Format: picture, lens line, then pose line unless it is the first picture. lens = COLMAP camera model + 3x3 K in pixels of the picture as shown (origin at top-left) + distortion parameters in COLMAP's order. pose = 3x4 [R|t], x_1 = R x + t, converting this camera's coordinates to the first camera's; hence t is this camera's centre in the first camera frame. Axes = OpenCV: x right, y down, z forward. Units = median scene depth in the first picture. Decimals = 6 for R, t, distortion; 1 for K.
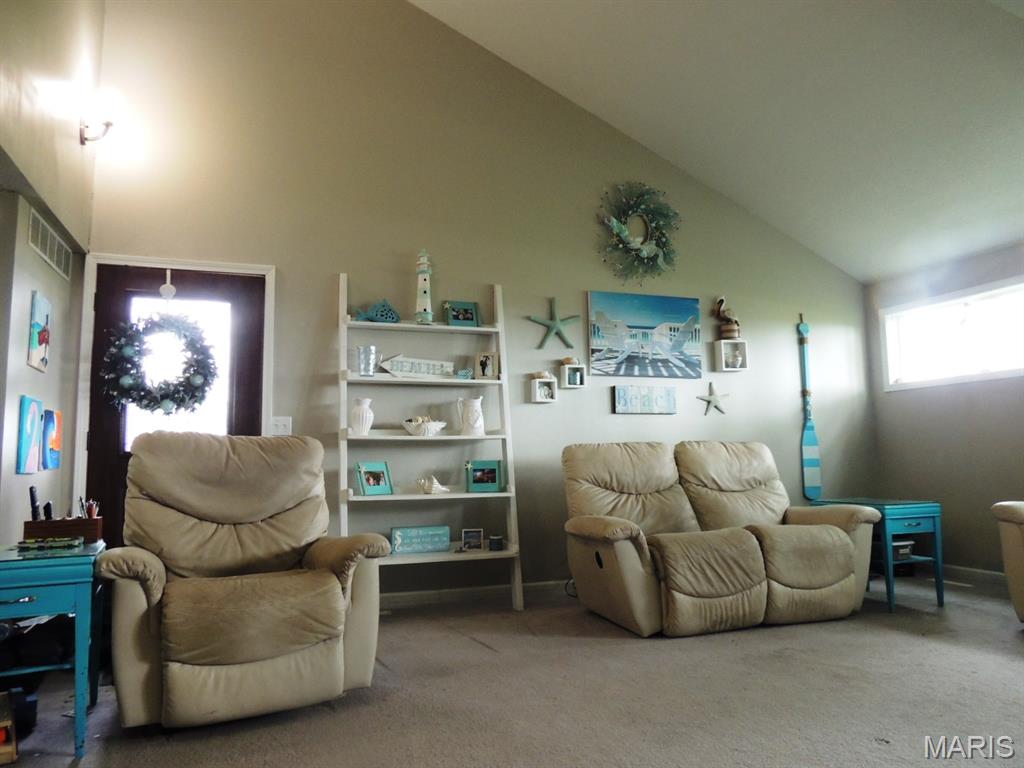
lens RADIAL K [[743.3, 0, 512.7], [0, 743.3, 383.5], [0, 0, 1]] dist [-0.015318, -0.000847]
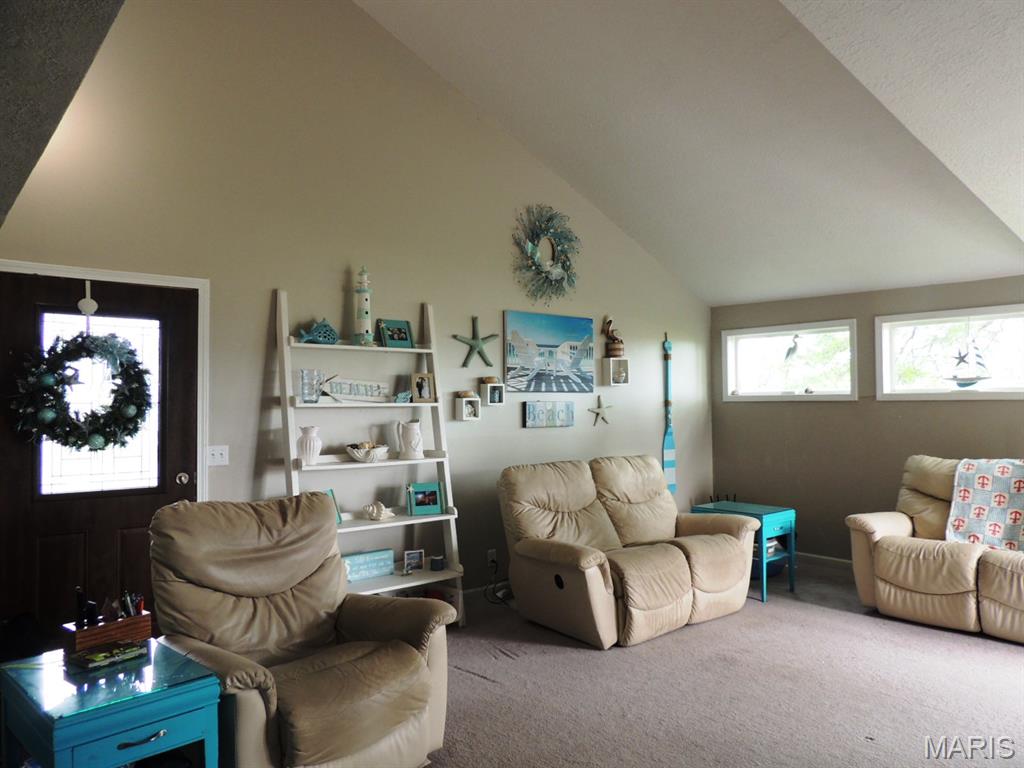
lens RADIAL K [[743.3, 0, 515.3], [0, 743.3, 385.1], [0, 0, 1]] dist [-0.015318, -0.000847]
pose [[0.937227, 0.013464, 0.348459, -0.281855], [-0.040929, 0.996595, 0.071578, -0.109440], [-0.346309, -0.081347, 0.934587, 0.015271]]
